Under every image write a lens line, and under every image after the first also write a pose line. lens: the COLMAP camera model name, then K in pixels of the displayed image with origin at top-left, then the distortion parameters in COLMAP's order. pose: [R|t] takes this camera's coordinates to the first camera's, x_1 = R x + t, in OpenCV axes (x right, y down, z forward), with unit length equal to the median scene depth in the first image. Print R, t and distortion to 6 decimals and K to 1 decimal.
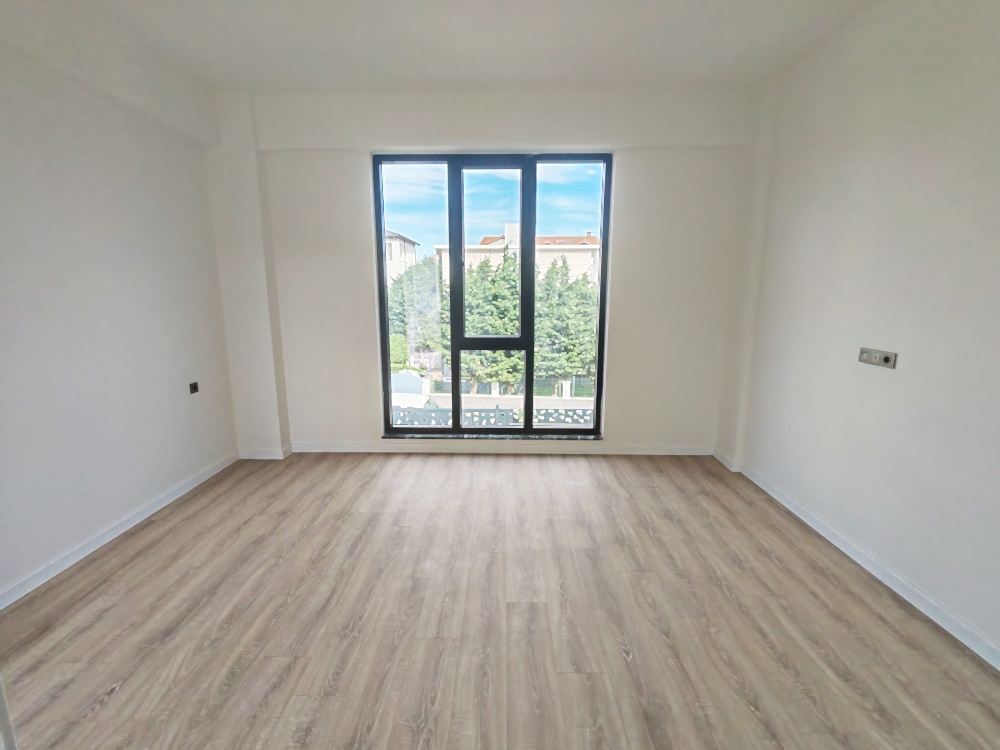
lens RADIAL K [[459.5, 0, 500.0], [0, 459.5, 375.0], [0, 0, 1]] dist [-0.000120, -0.000192]
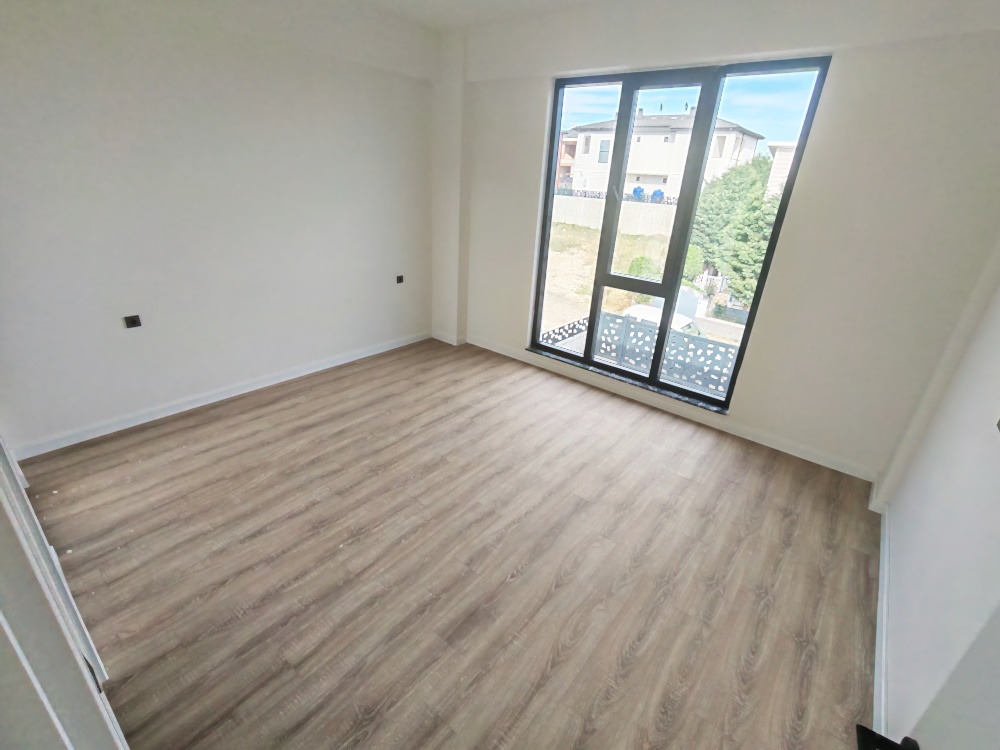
lens RADIAL K [[459.5, 0, 500.0], [0, 459.5, 375.0], [0, 0, 1]] dist [-0.000120, -0.000192]
pose [[0.784866, 0.287845, -0.548754, 0.414666], [-0.168809, 0.951391, 0.257603, -0.106345], [0.596229, -0.109549, 0.795305, 0.049347]]
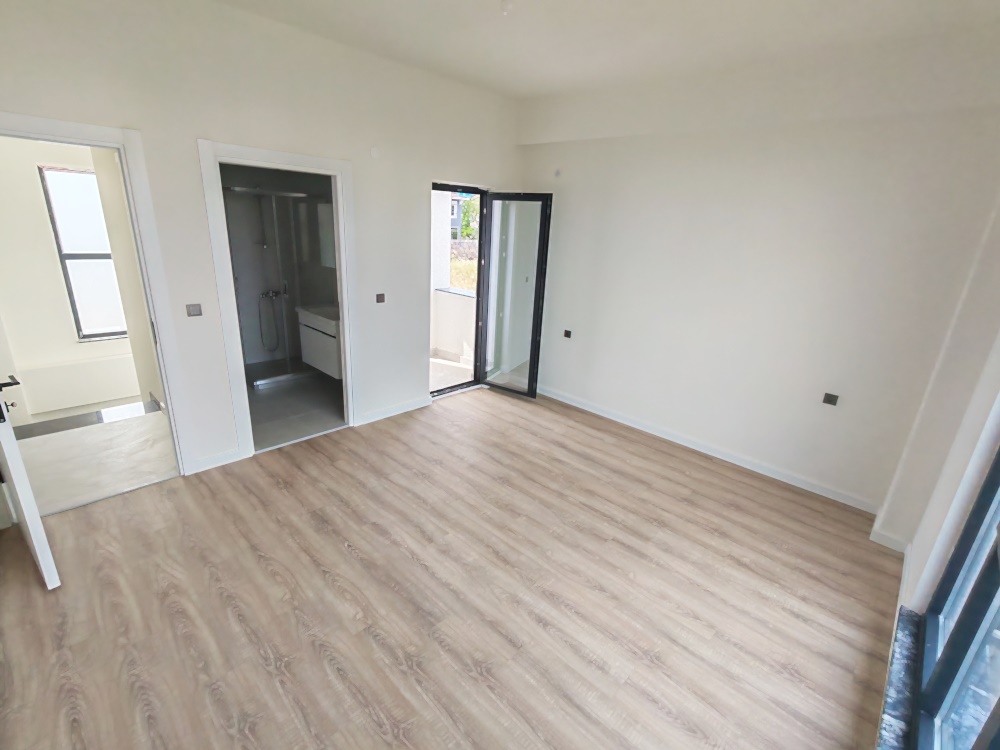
lens RADIAL K [[459.5, 0, 500.0], [0, 459.5, 375.0], [0, 0, 1]] dist [-0.000120, -0.000192]
pose [[-0.680991, 0.193989, -0.706130, 0.467585], [-0.189307, 0.884860, 0.425658, -0.294644], [0.707399, 0.423545, -0.565859, 1.040309]]
